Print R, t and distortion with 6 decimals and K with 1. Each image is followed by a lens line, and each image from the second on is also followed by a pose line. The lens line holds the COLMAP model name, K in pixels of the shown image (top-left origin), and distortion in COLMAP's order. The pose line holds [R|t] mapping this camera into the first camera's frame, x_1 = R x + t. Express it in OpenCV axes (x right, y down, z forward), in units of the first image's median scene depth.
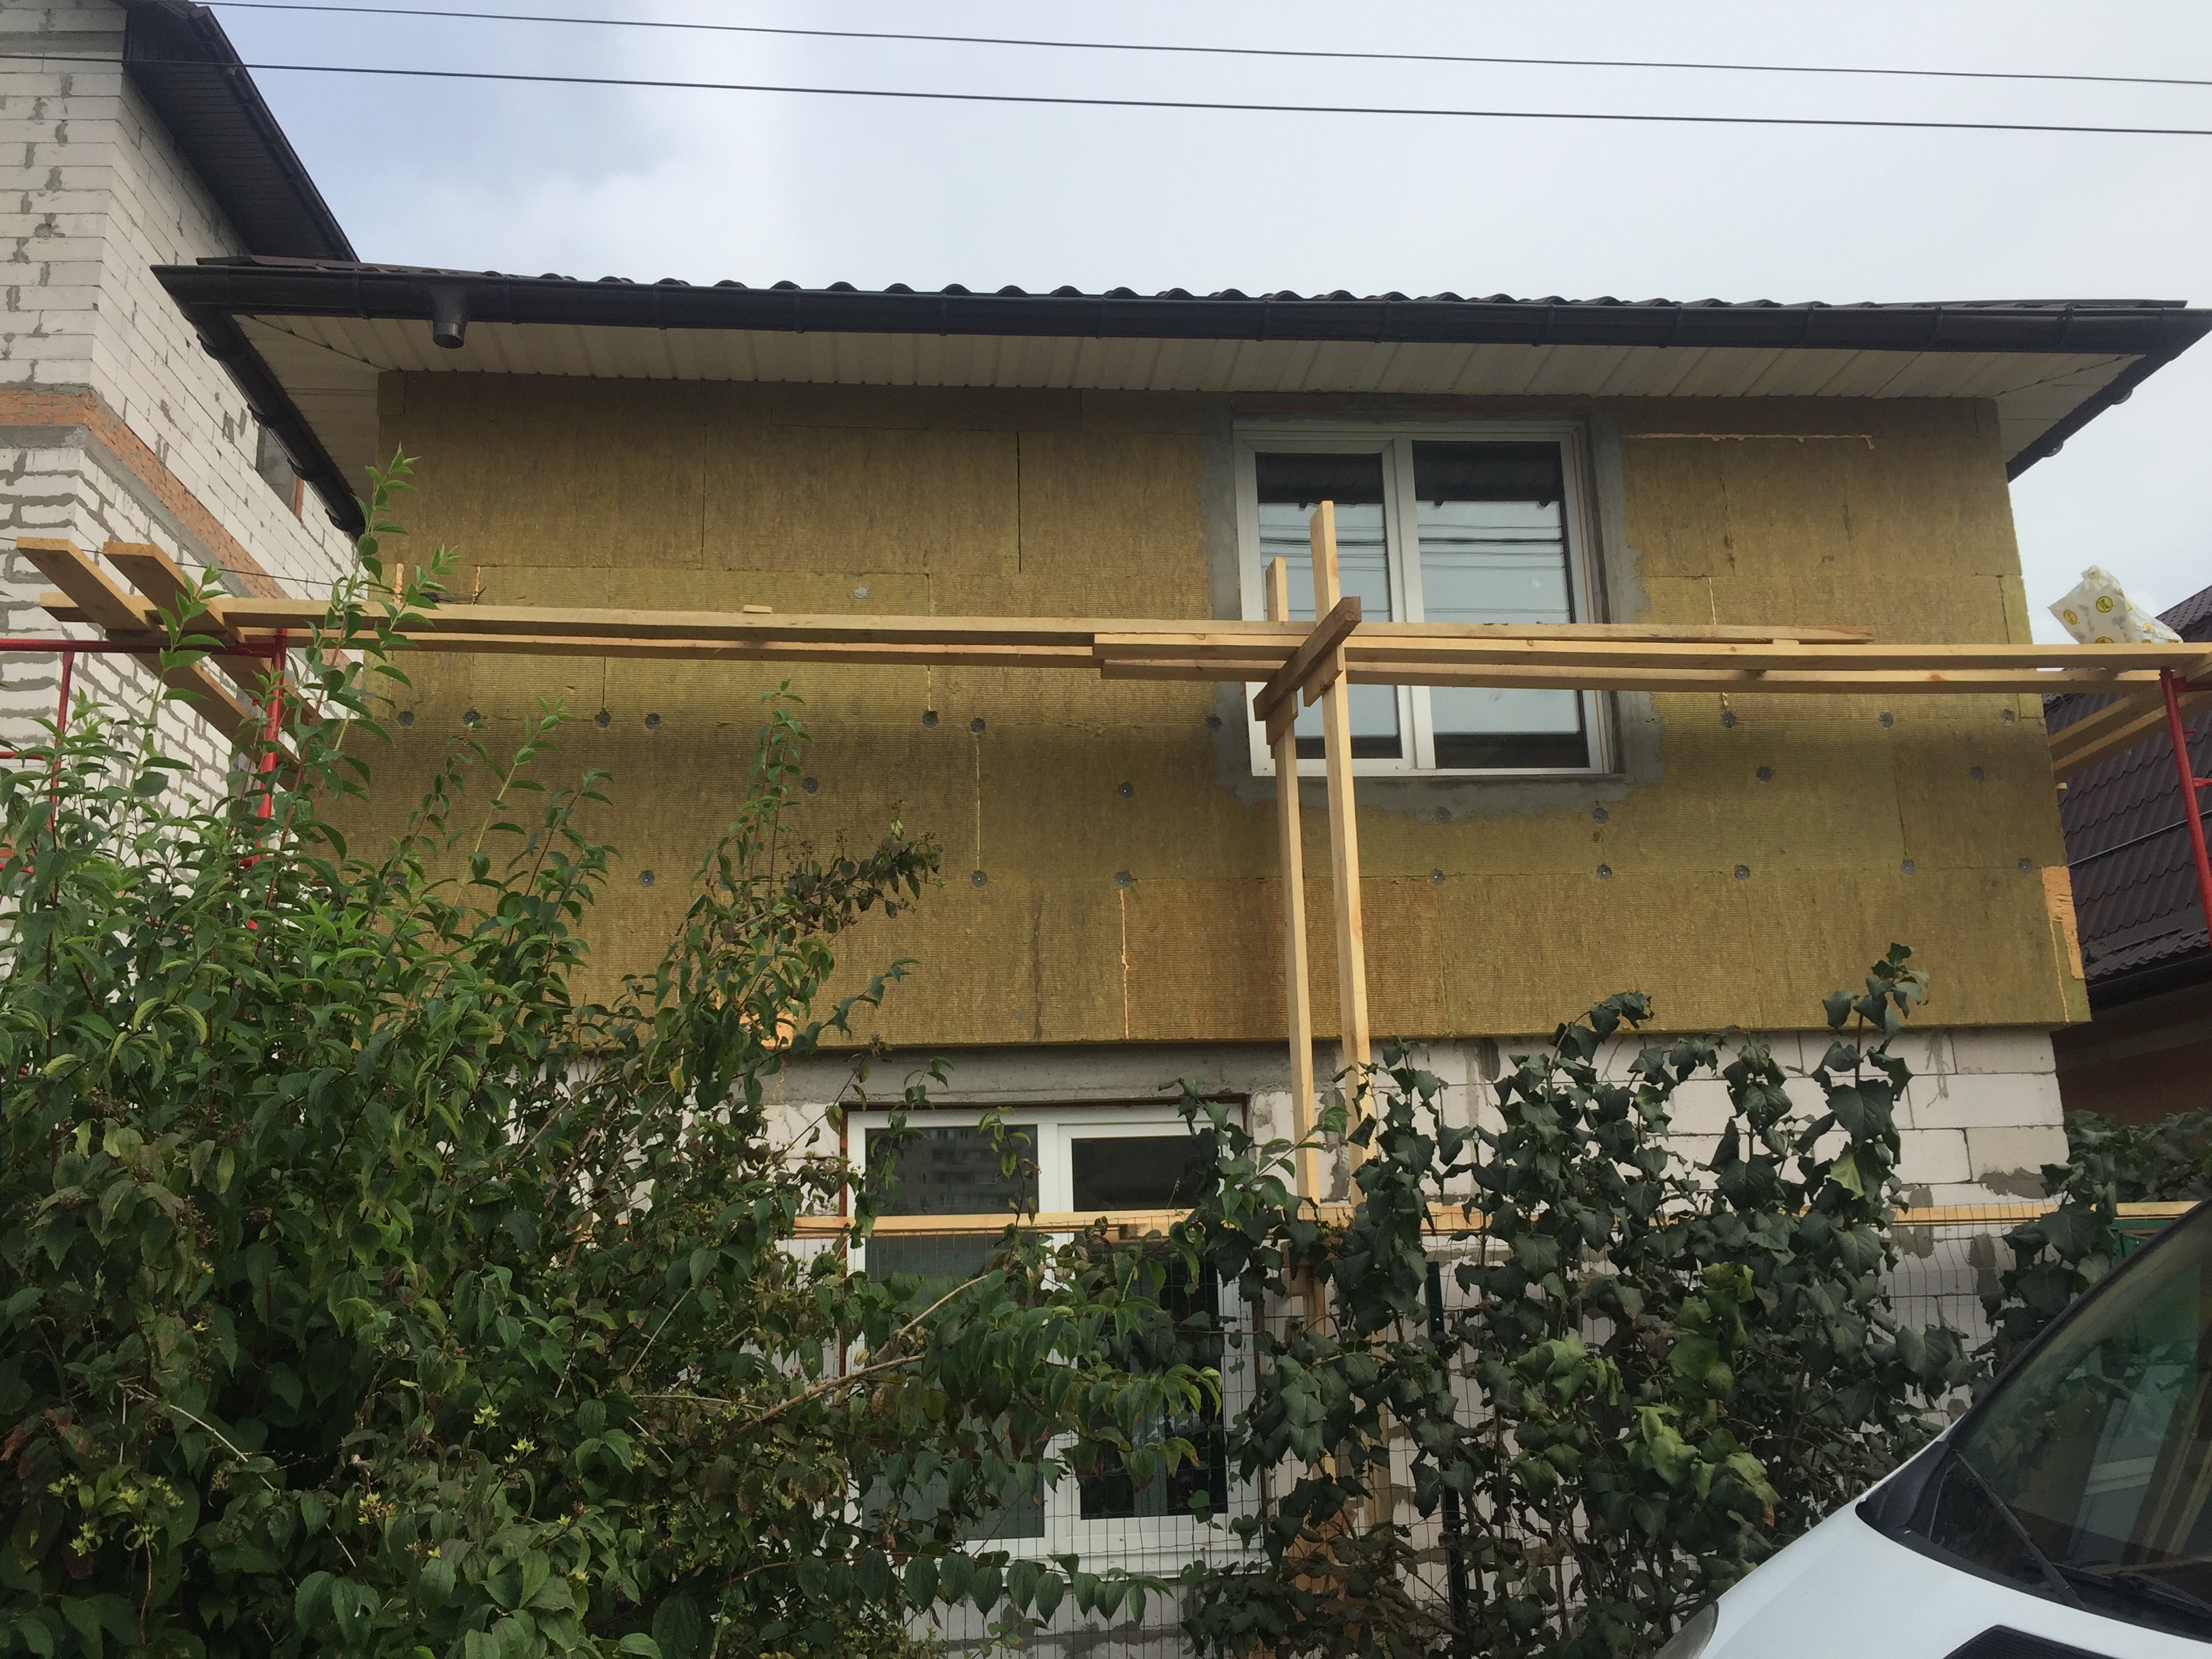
lens RADIAL K [[1885.7, 0, 1114.1], [0, 1885.7, 838.2], [0, 0, 1]] dist [0.086389, -0.133574]
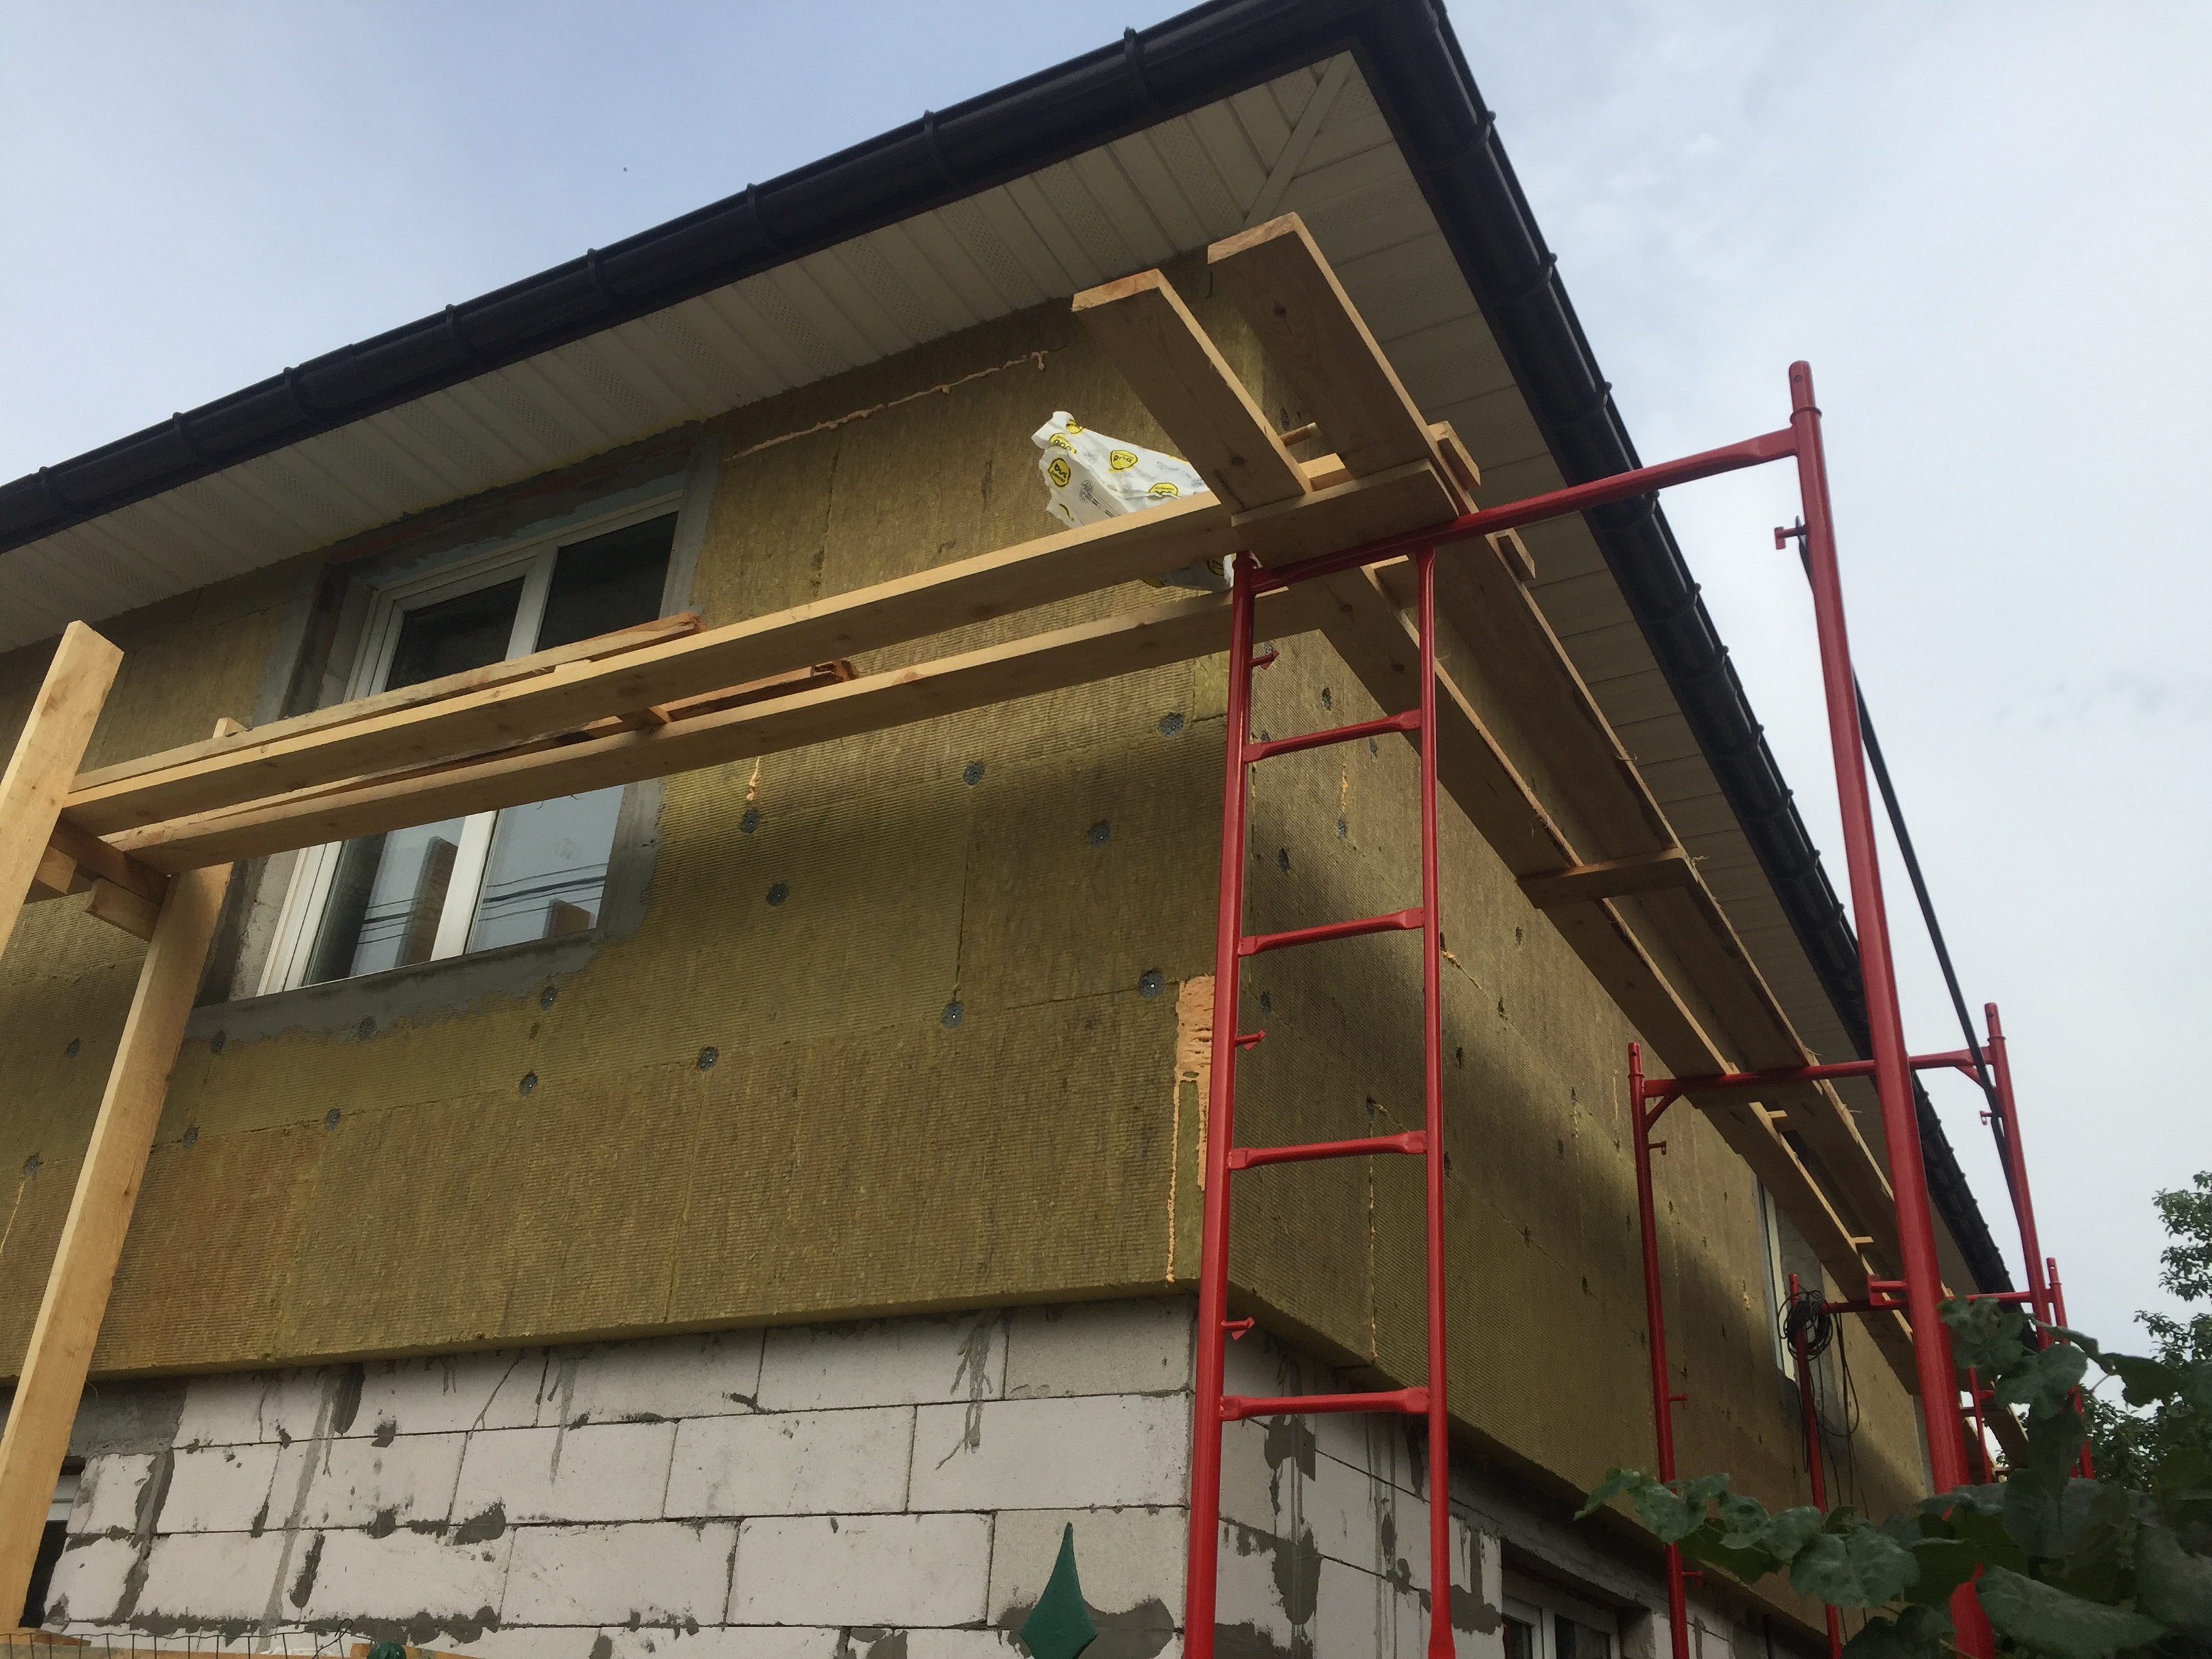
lens RADIAL K [[1885.7, 0, 1114.1], [0, 1885.7, 838.2], [0, 0, 1]] dist [0.086389, -0.133574]
pose [[0.827234, -0.185095, -0.530494, 0.765906], [0.053763, 0.965923, -0.253184, 0.108791], [0.559279, 0.180921, 0.808996, 0.577810]]
